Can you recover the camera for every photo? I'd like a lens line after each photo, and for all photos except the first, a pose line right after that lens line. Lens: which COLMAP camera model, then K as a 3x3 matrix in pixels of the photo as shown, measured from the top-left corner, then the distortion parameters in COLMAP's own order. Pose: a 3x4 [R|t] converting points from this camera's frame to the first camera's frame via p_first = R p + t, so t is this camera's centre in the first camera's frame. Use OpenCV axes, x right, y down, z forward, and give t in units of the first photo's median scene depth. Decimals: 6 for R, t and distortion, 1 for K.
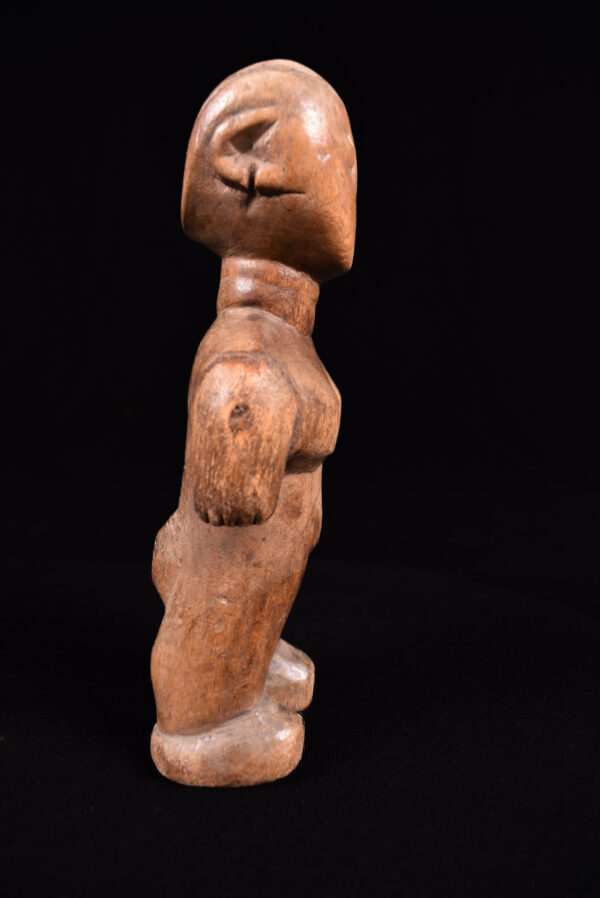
lens RADIAL K [[683.0, 0, 300.0], [0, 683.0, 449.0], [0, 0, 1]] dist [-0.100980, -0.001793]
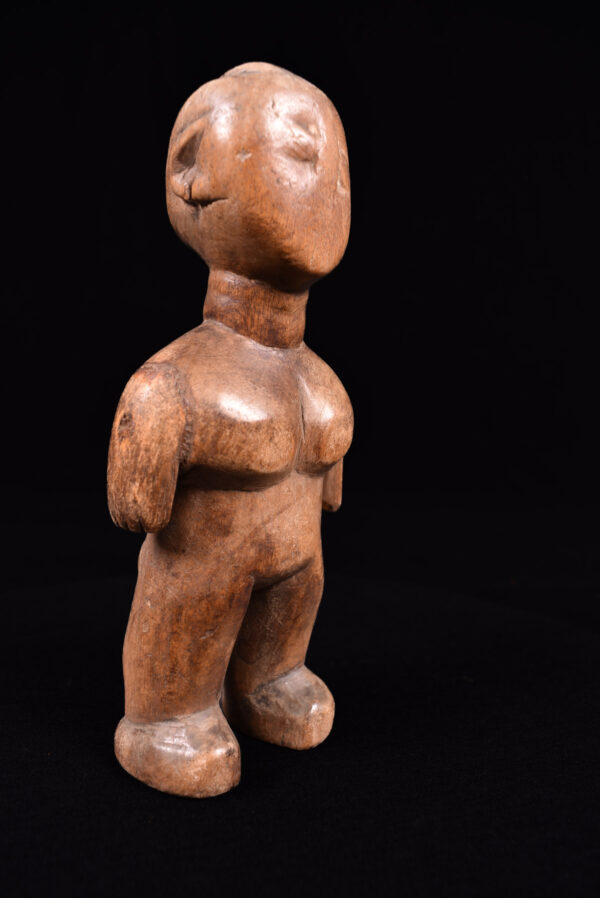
lens RADIAL K [[683.0, 0, 300.0], [0, 683.0, 449.0], [0, 0, 1]] dist [-0.100980, -0.001793]
pose [[0.777134, 0.078291, -0.624446, 0.713096], [-0.096311, 0.995339, 0.004932, -0.038501], [0.621922, 0.056308, 0.781052, 0.334475]]
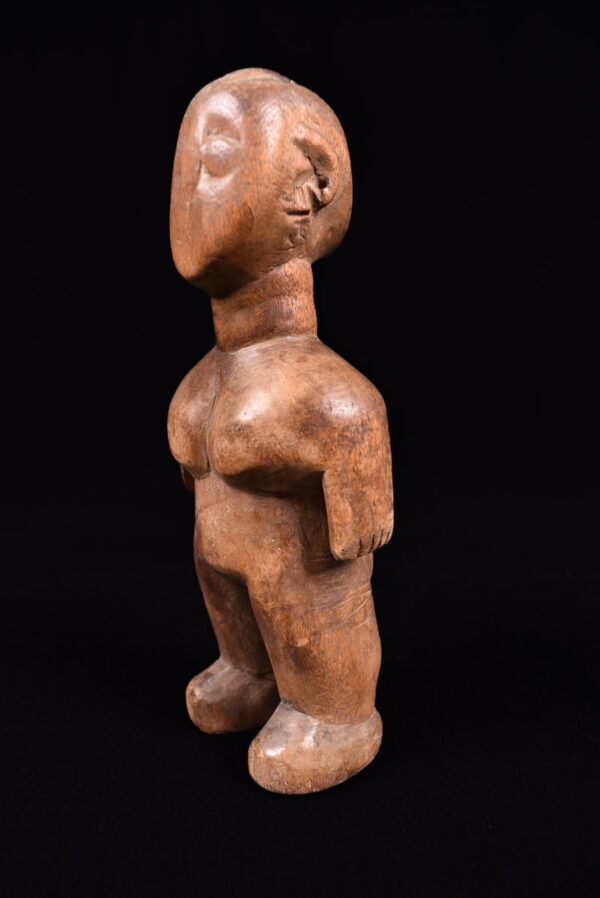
lens RADIAL K [[683.0, 0, 300.0], [0, 683.0, 449.0], [0, 0, 1]] dist [-0.100980, -0.001793]
pose [[-0.735992, 0.082490, -0.671945, 0.666516], [-0.113363, 0.963517, 0.242453, -0.314644], [0.667431, 0.254617, -0.699790, 2.017975]]
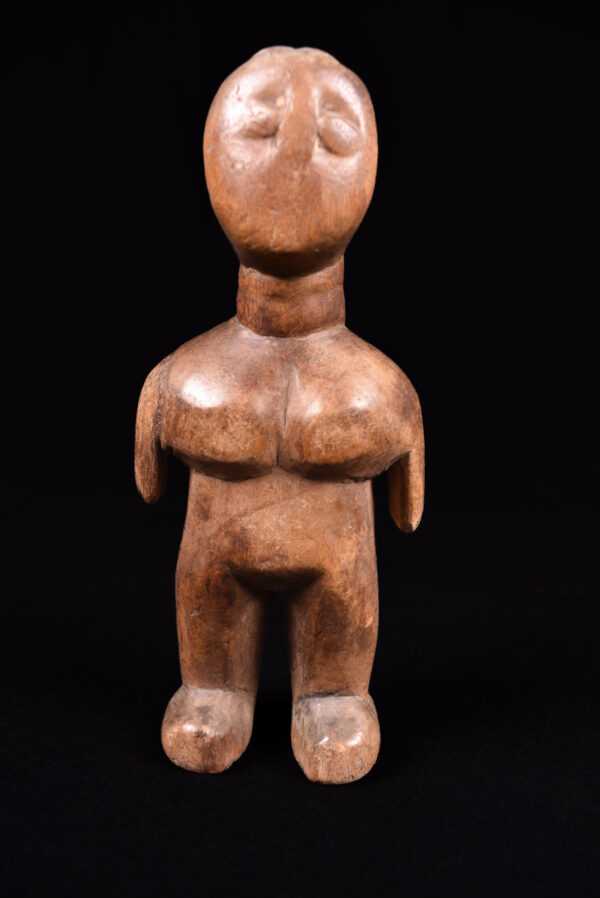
lens RADIAL K [[683.0, 0, 300.0], [0, 683.0, 449.0], [0, 0, 1]] dist [-0.100980, -0.001793]
pose [[0.028409, 0.098905, -0.994691, 1.035833], [-0.172183, 0.980703, 0.092597, -0.123071], [0.984655, 0.168639, 0.044891, 1.150317]]
